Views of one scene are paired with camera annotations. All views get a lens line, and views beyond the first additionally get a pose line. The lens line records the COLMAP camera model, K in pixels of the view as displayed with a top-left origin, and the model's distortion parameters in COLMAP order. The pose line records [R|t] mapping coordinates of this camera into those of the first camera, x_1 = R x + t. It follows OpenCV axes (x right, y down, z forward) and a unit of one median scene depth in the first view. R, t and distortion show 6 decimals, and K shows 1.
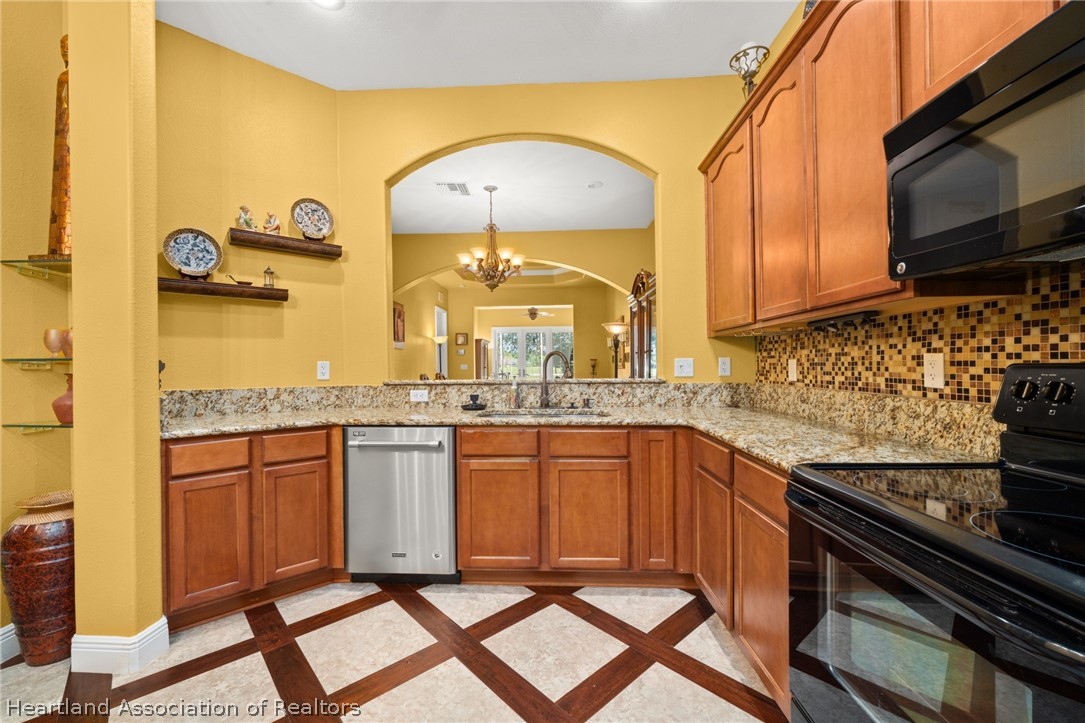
lens RADIAL K [[435.6, 0, 534.2], [0, 435.6, 364.6], [0, 0, 1]] dist [-0.001178, -0.000074]
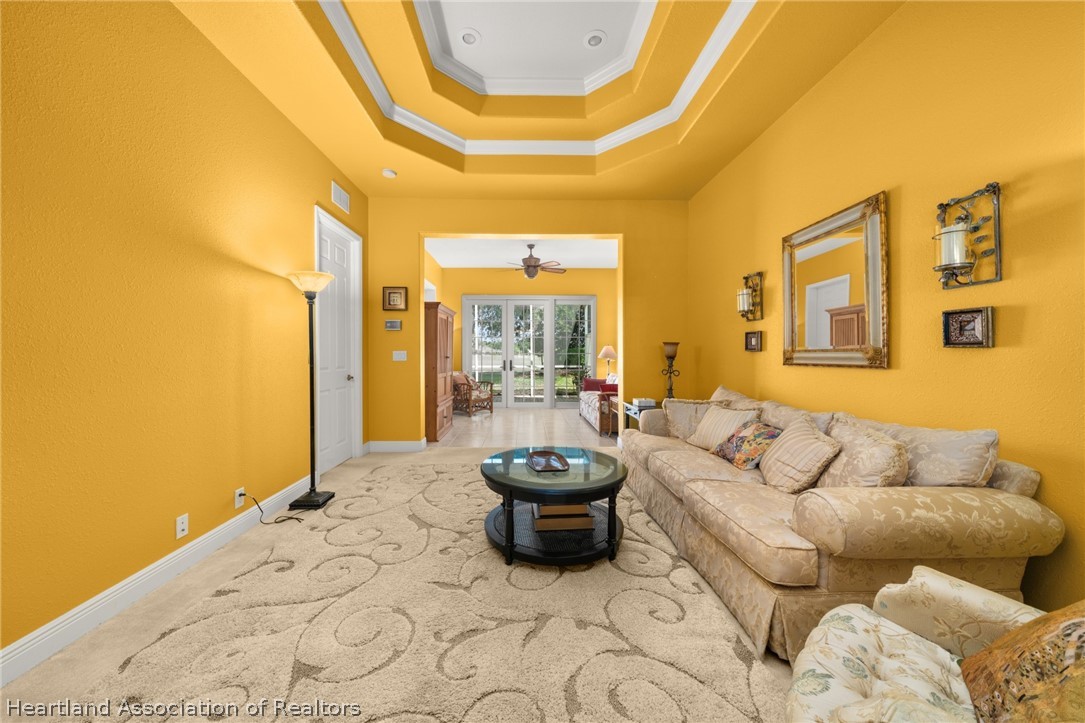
lens RADIAL K [[379.3, 0, 525.2], [0, 379.3, 358.4], [0, 0, 1]] dist [-0.009276, 0.000248]
pose [[0.998405, 0.010088, 0.055544, -0.209129], [-0.010802, 0.999863, 0.012577, 0.005099], [-0.055409, -0.013157, 0.998377, 2.699877]]
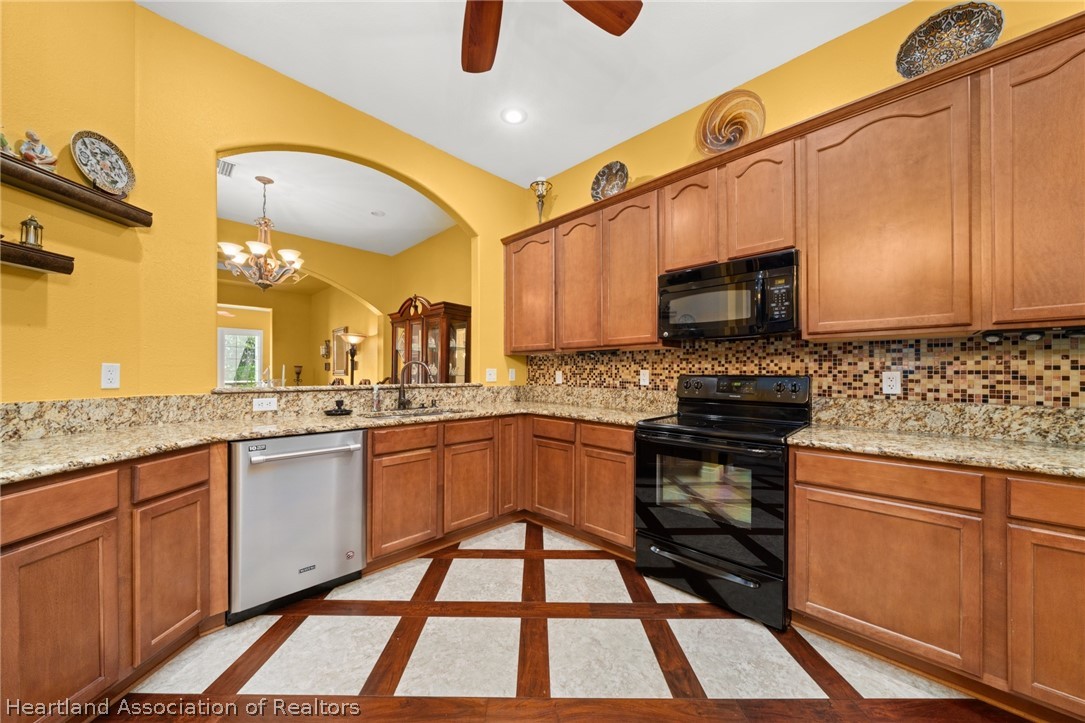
lens RADIAL K [[374.1, 0, 539.4], [0, 374.1, 371.3], [0, 0, 1]] dist [-0.009058, 0.000009]
pose [[0.668502, 0.015106, 0.743557, -0.588256], [-0.011840, 0.999883, -0.009669, 0.004310], [-0.743616, -0.002340, 0.668602, 0.075152]]
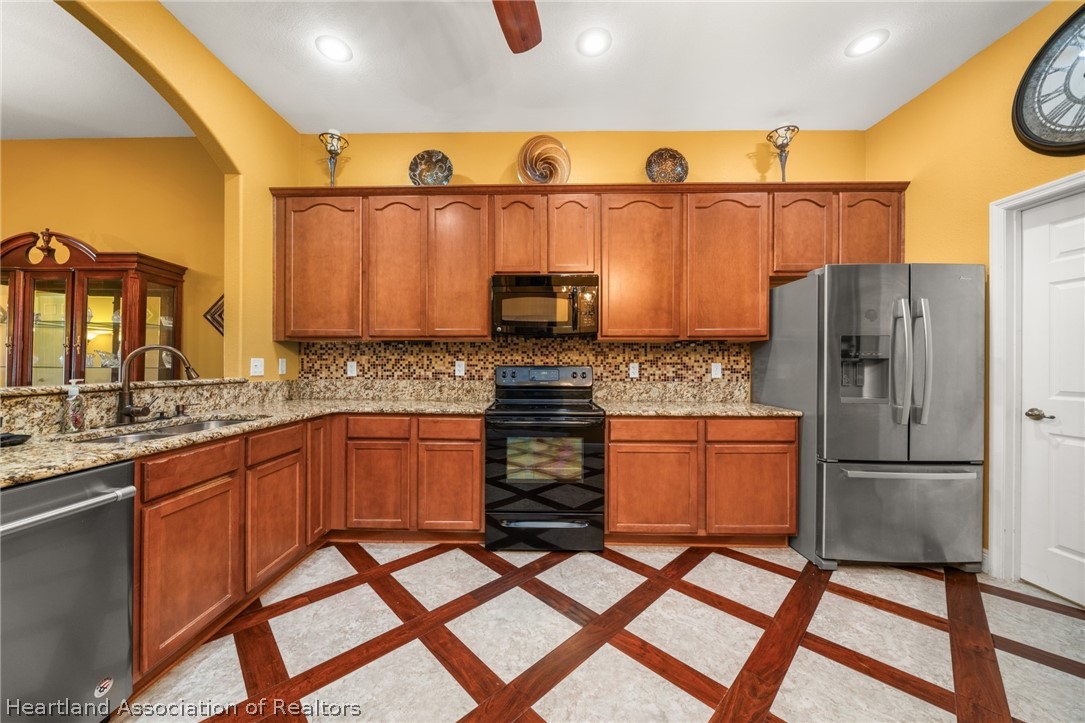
lens RADIAL K [[375.5, 0, 533.6], [0, 375.5, 362.3], [0, 0, 1]] dist [-0.009525, 0.000116]
pose [[-0.027605, 0.014340, 0.999516, -0.743717], [-0.005364, 0.999881, -0.014494, 0.005655], [-0.999605, -0.005761, -0.027525, 0.440024]]
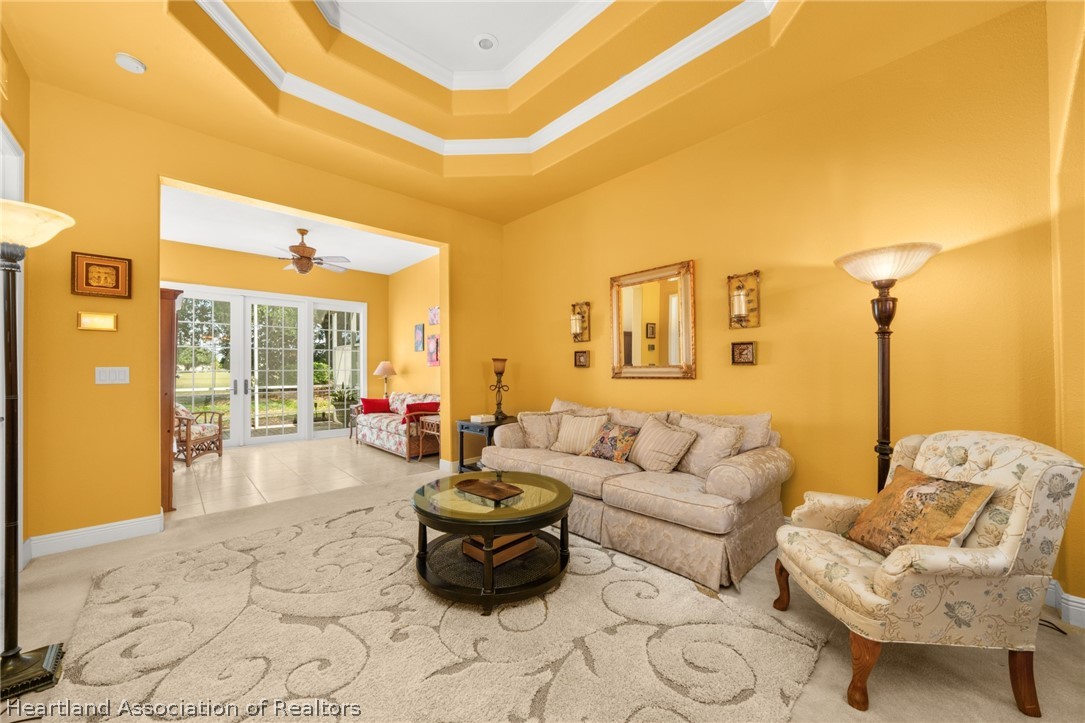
lens RADIAL K [[405.0, 0, 534.0], [0, 405.0, 368.0], [0, 0, 1]] dist [-0.006911, 0.000071]
pose [[0.701204, 0.010157, 0.712889, -0.745891], [-0.004069, 0.999939, -0.010244, 0.009917], [-0.712949, 0.004282, 0.701202, 2.955556]]
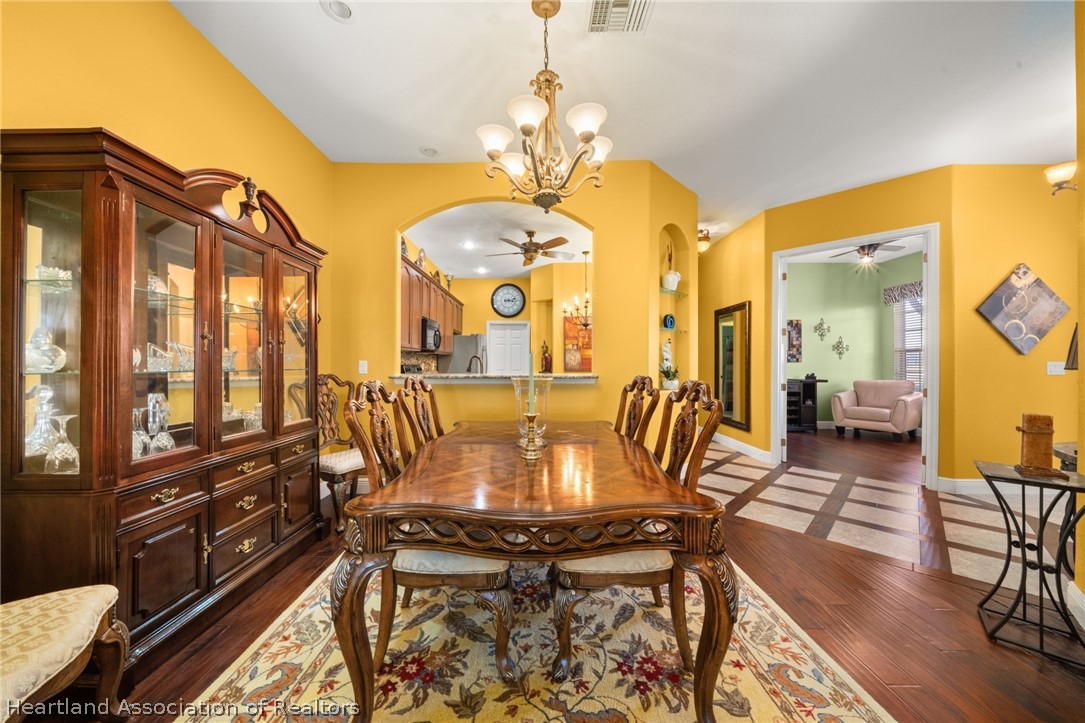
lens RADIAL K [[375.5, 0, 533.6], [0, 375.5, 362.3], [0, 0, 1]] dist [-0.009525, 0.000116]
pose [[-0.998949, 0.011604, -0.044336, -0.132850], [0.011904, 0.999908, -0.006513, 0.007052], [0.044256, -0.007034, -0.998995, 2.888583]]
